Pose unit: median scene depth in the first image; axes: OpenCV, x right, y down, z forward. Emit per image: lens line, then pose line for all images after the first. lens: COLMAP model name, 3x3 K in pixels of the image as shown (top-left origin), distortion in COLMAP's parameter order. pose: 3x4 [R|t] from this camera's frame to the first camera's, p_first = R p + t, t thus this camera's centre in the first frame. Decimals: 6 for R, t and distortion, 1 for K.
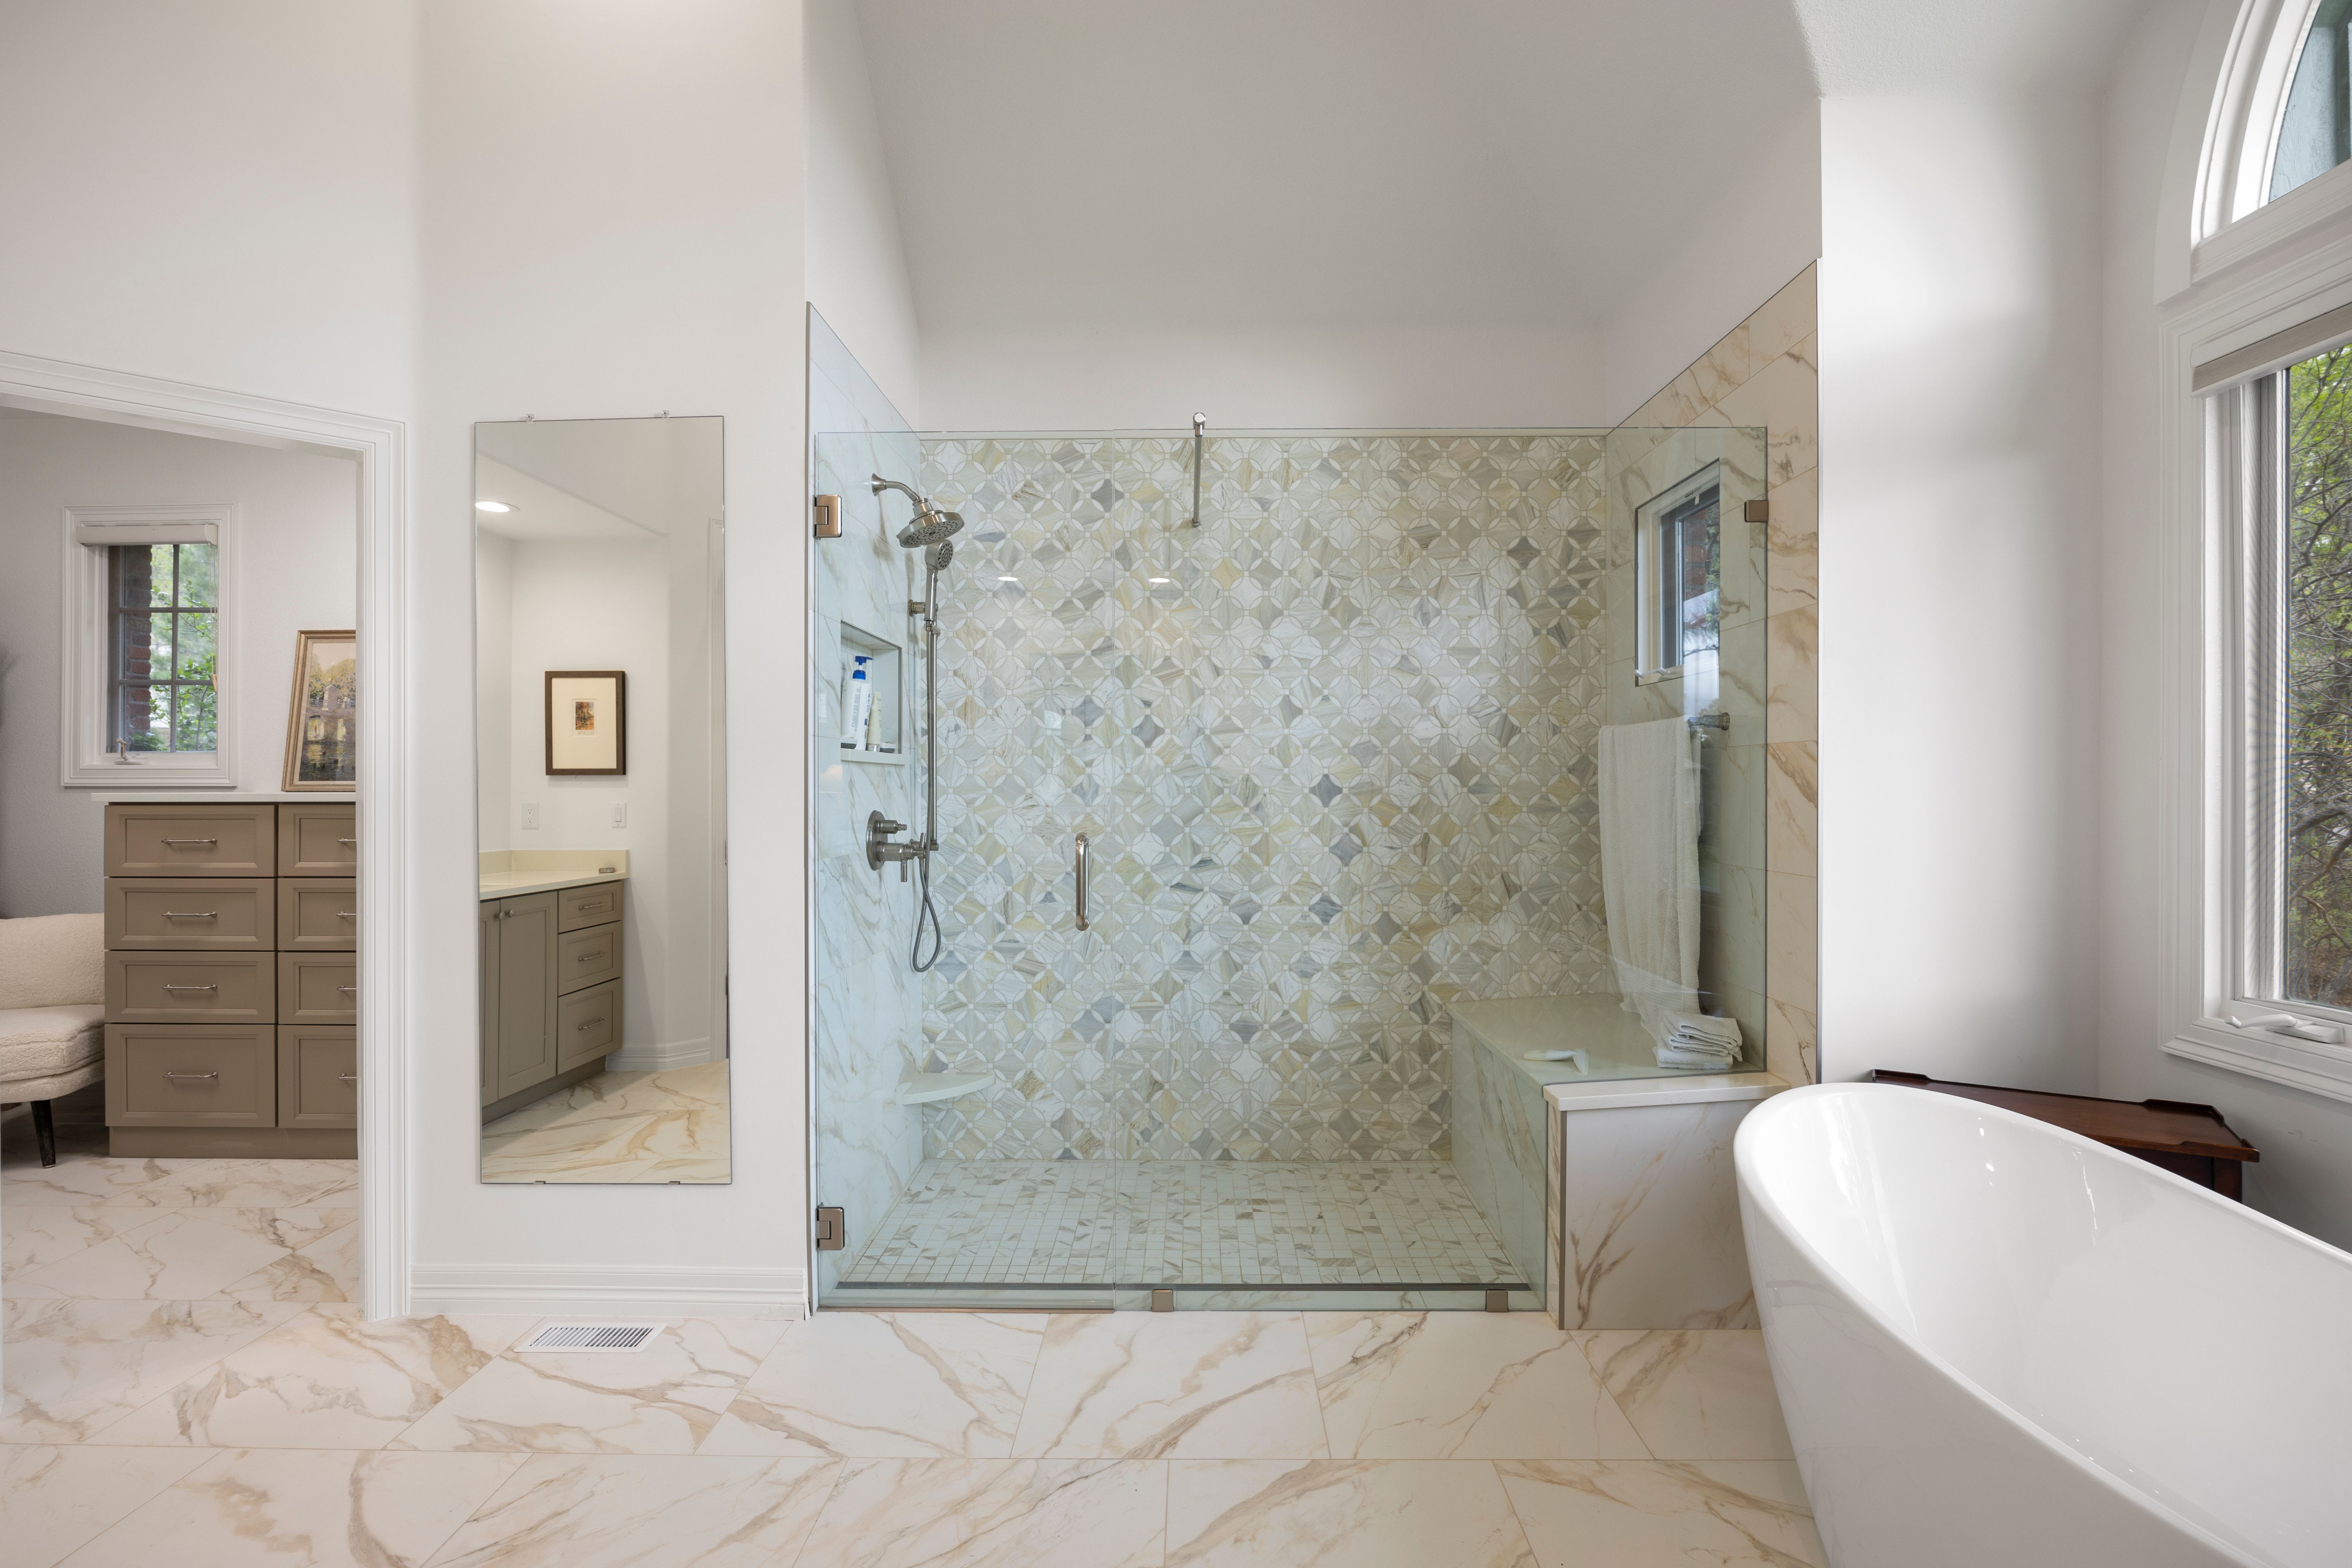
lens RADIAL K [[1118.5, 0, 1182.8], [0, 1118.5, 786.8], [0, 0, 1]] dist [-0.012120, 0.000523]
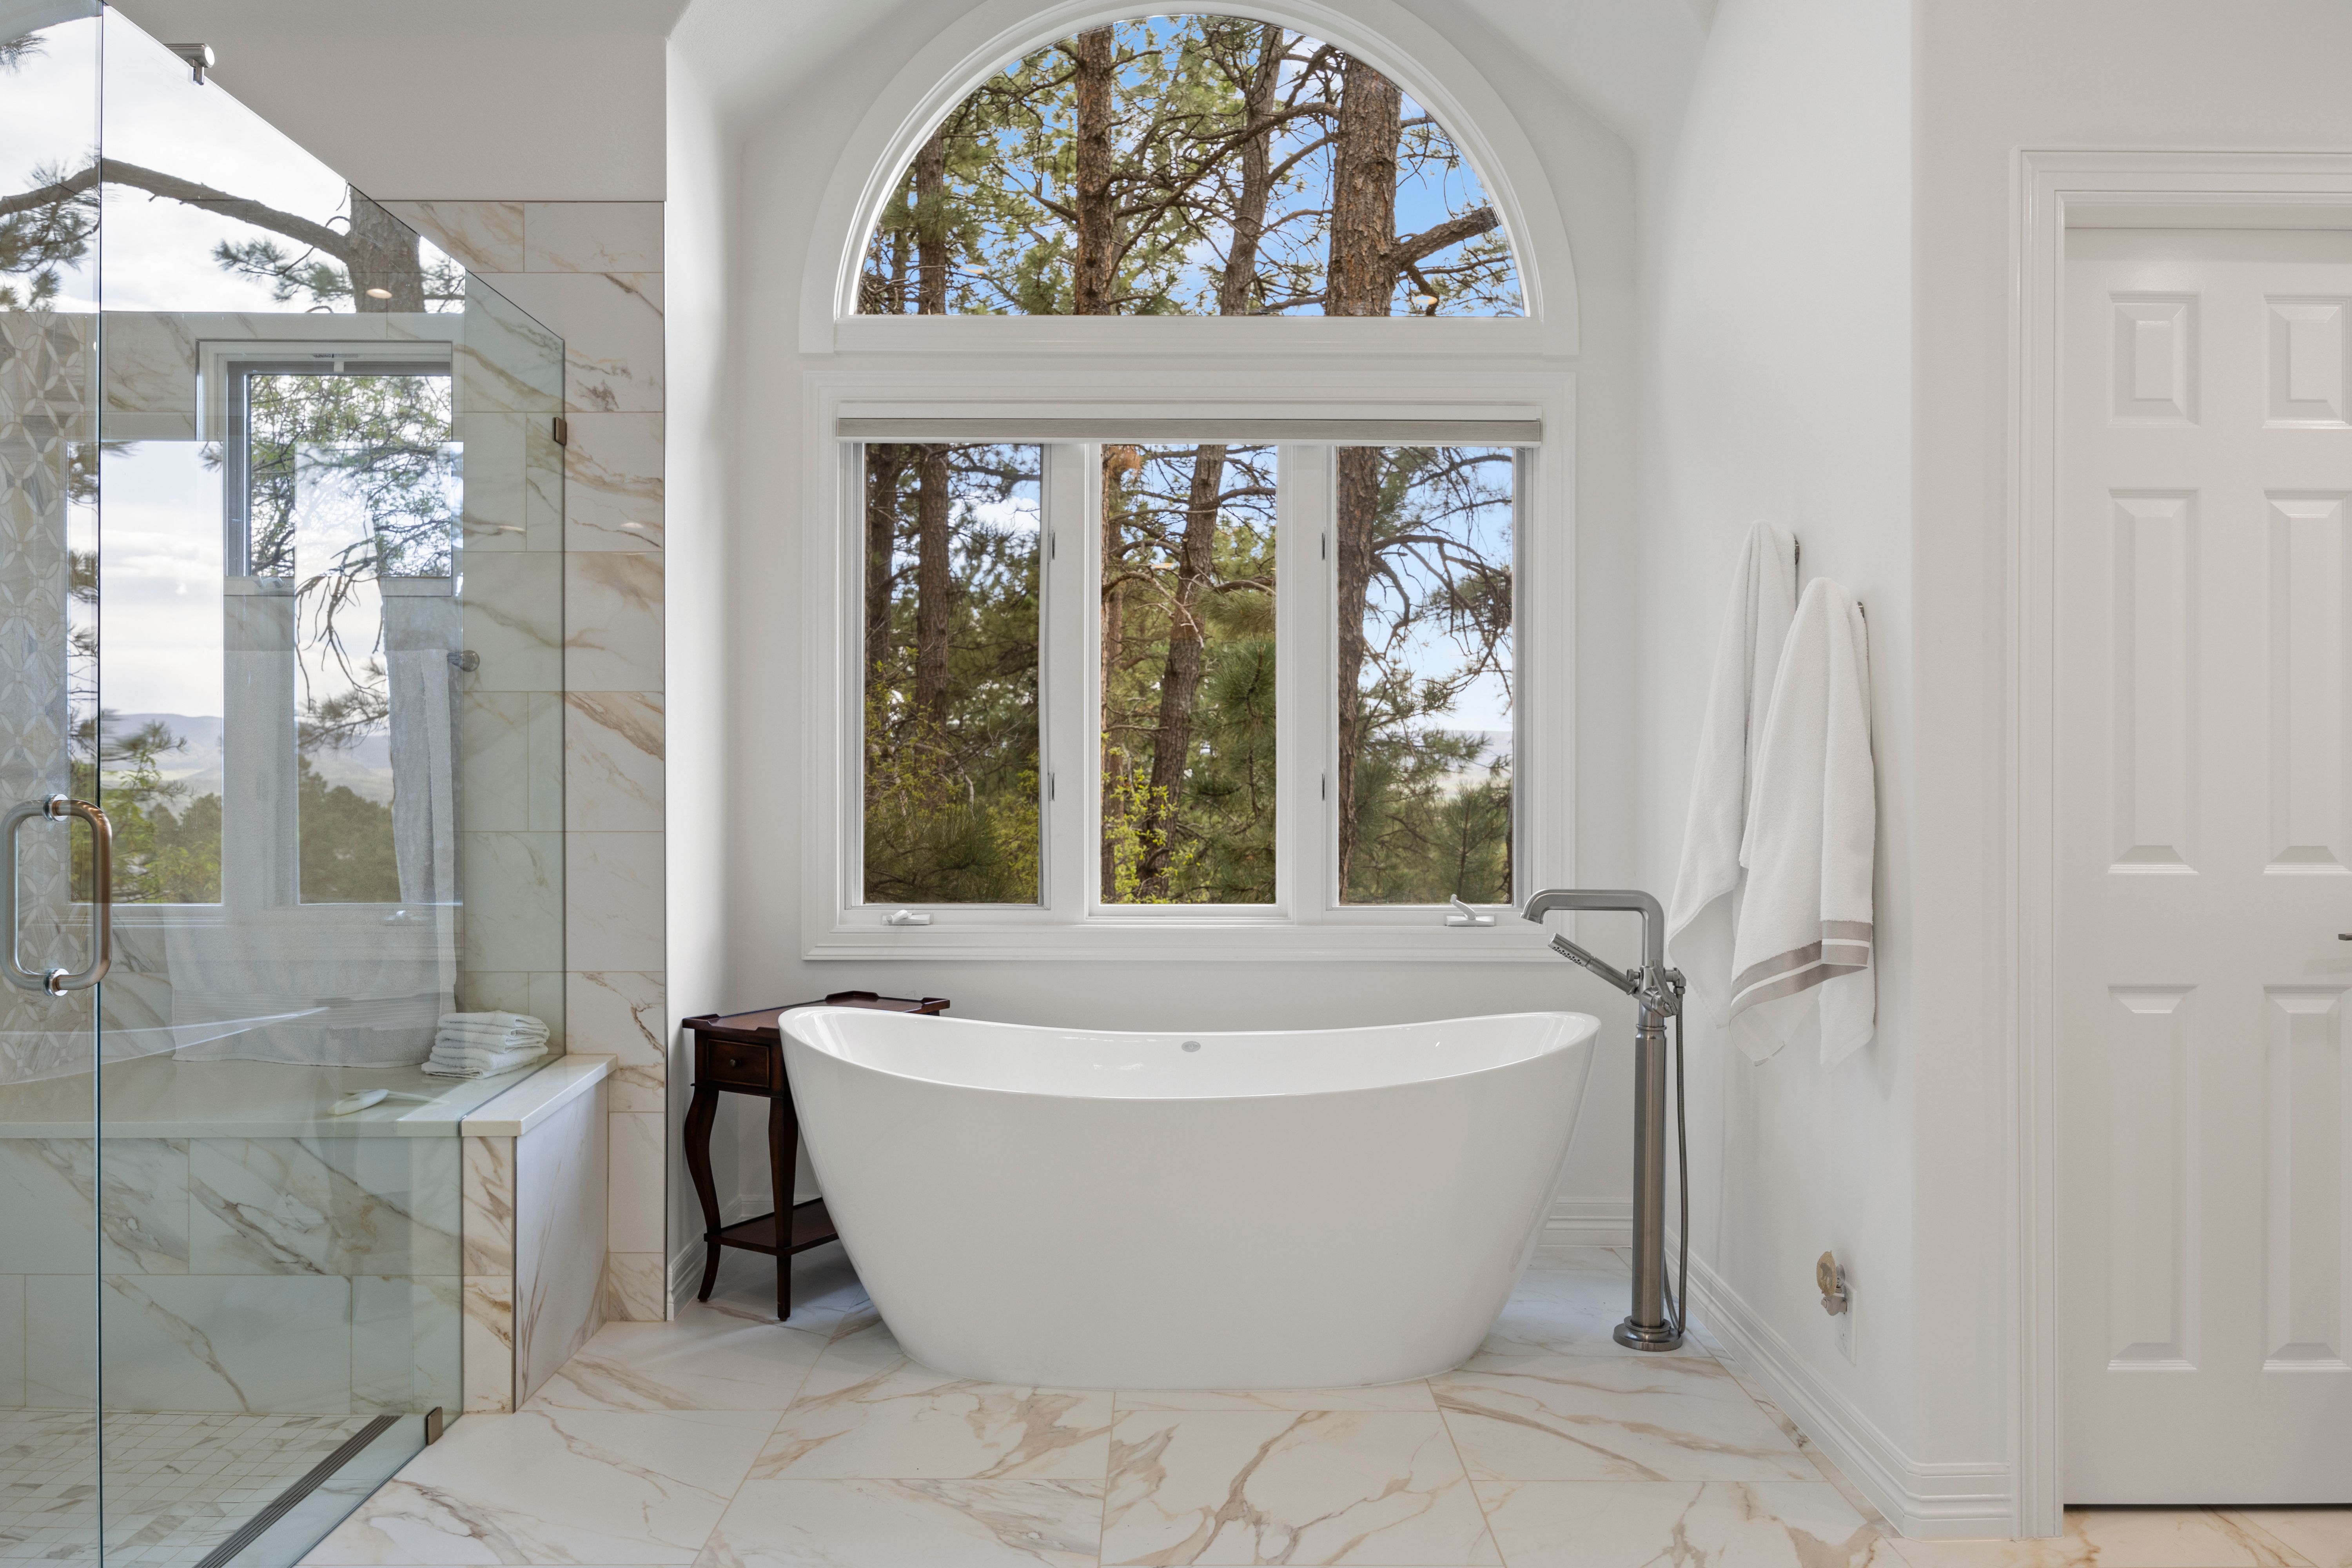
lens RADIAL K [[1670.7, 0, 1178.7], [0, 1670.7, 785.7], [0, 0, 1]] dist [-0.002739, 0.005083]
pose [[-0.025570, -0.000160, 0.999673, -0.817324], [0.001291, 0.999999, 0.000193, 0.036827], [-0.999672, 0.001296, -0.025570, 0.522851]]
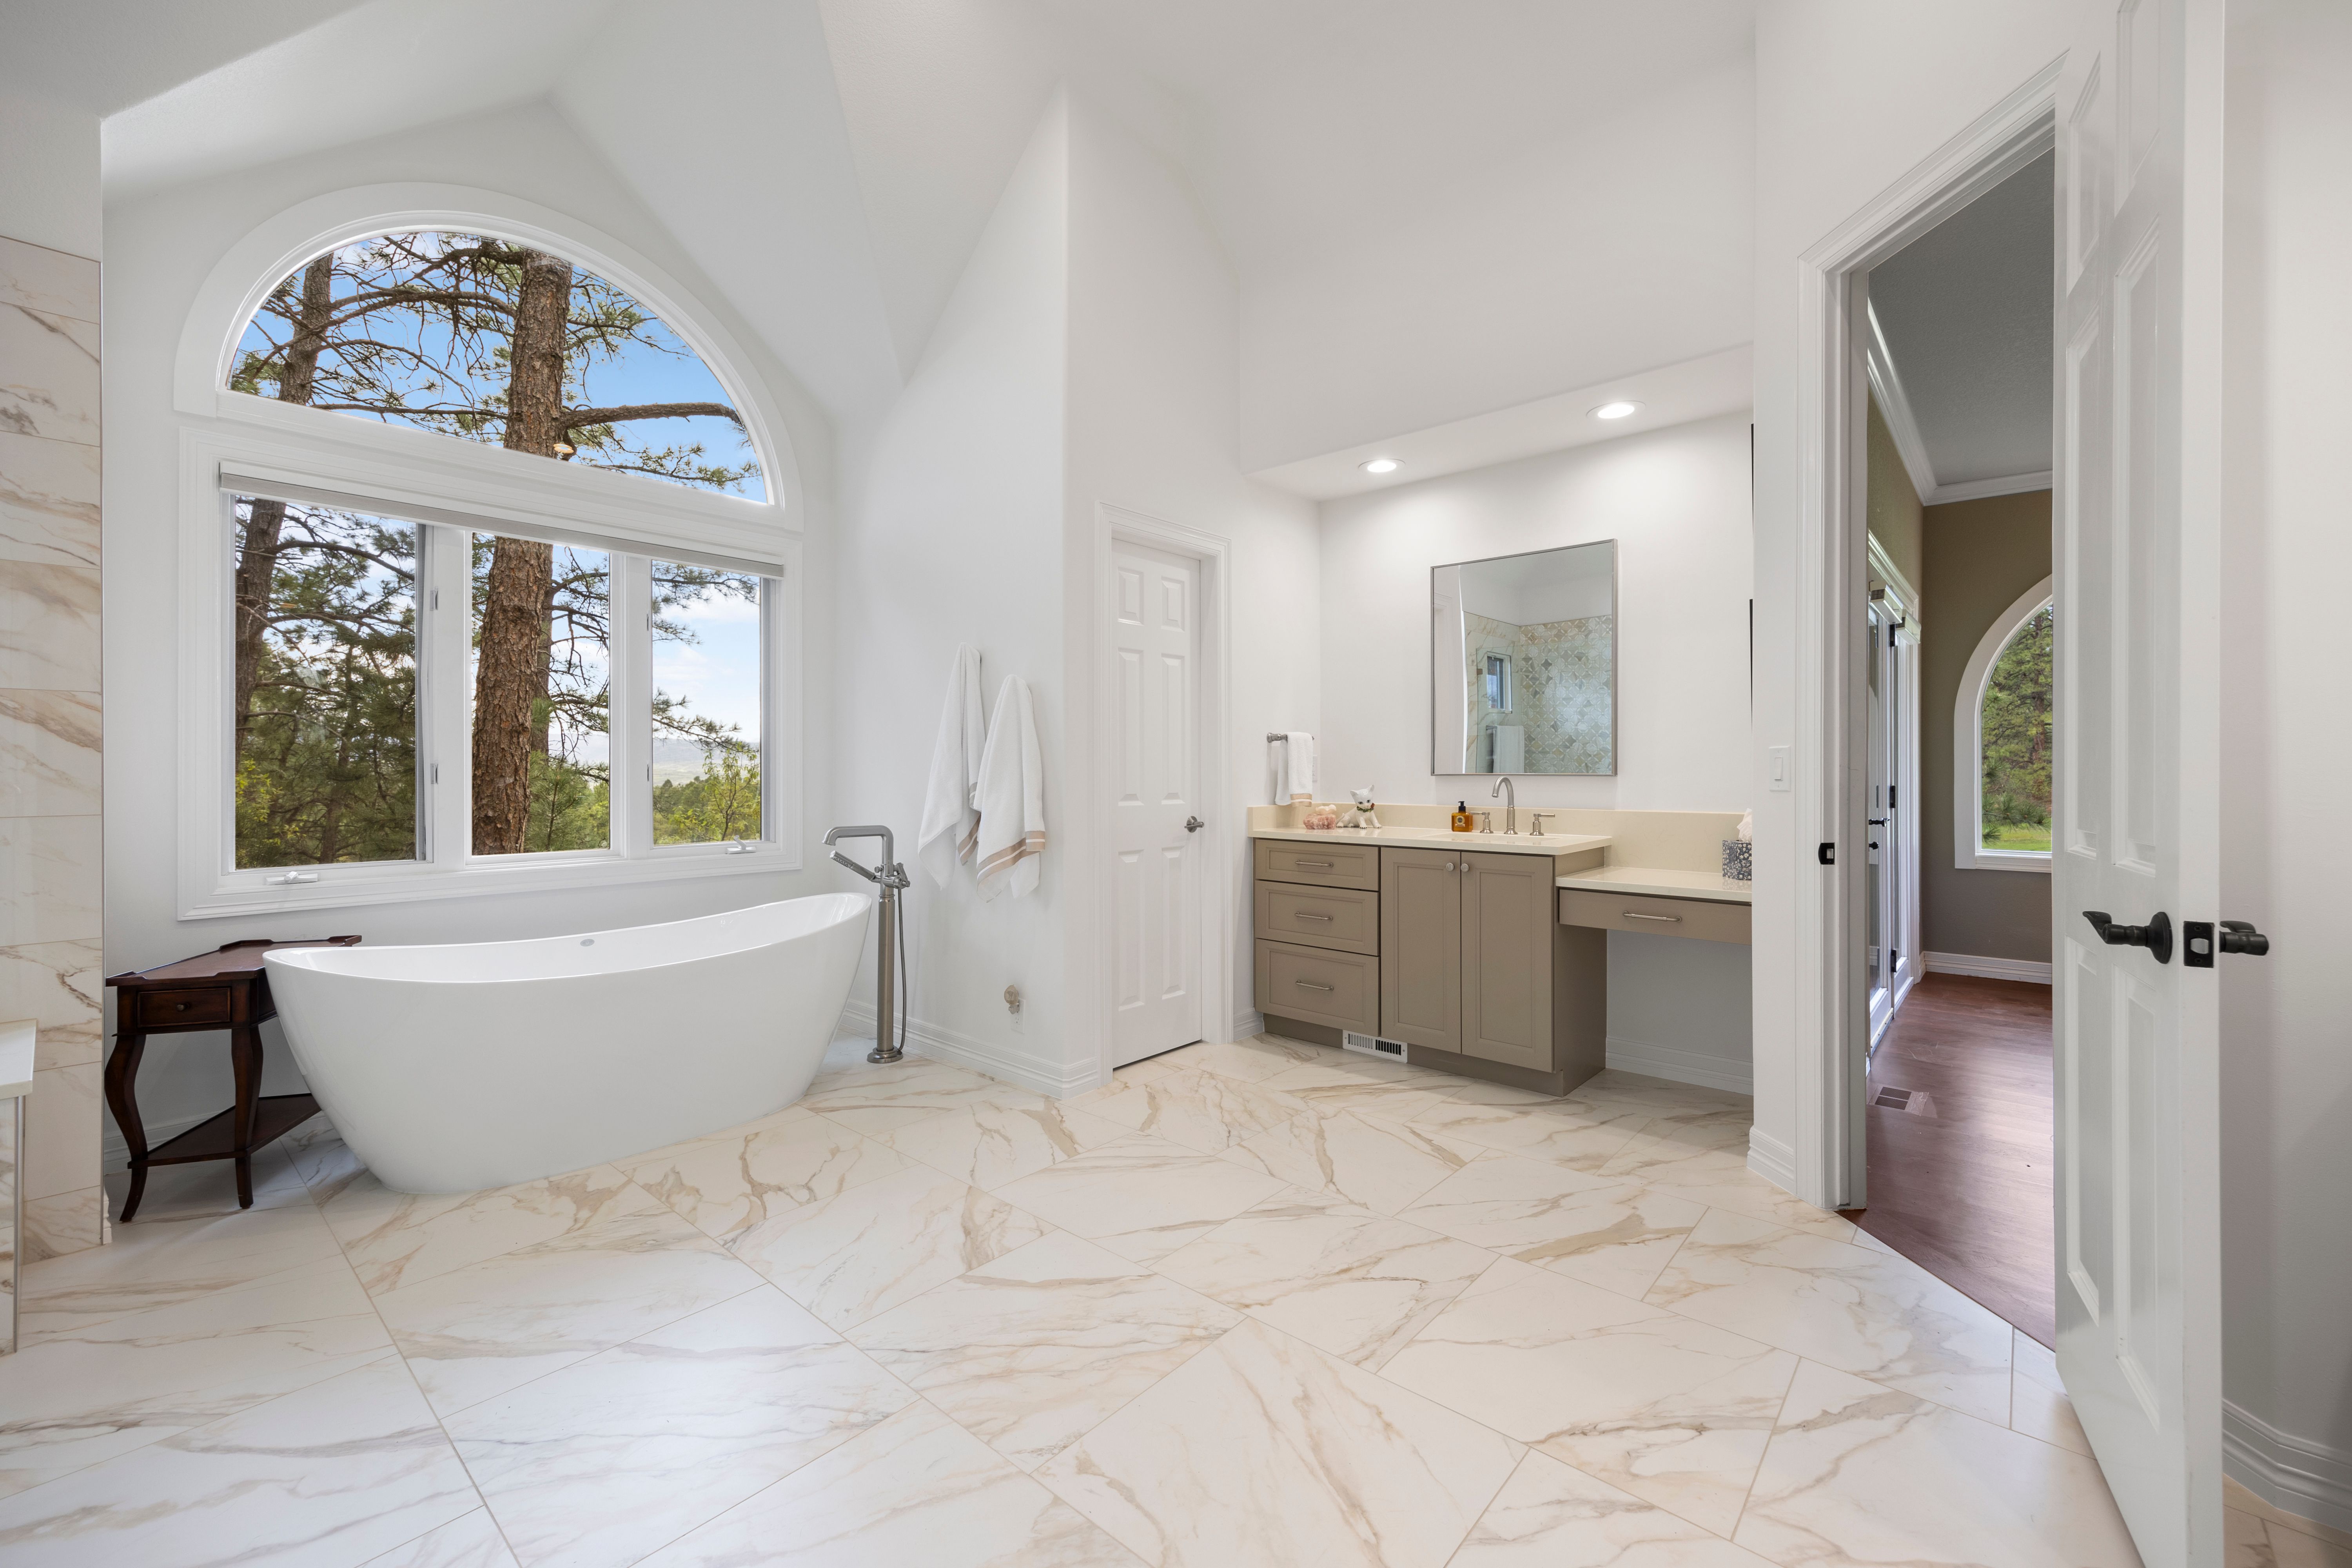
lens RADIAL K [[962.7, 0, 1182.8], [0, 962.7, 771.2], [0, 0, 1]] dist [0.013276, -0.000550]
pose [[-0.766982, 0.001934, 0.641666, -0.800869], [0.005535, 0.999978, 0.003602, 0.035513], [-0.641645, 0.006315, -0.766976, 0.943392]]
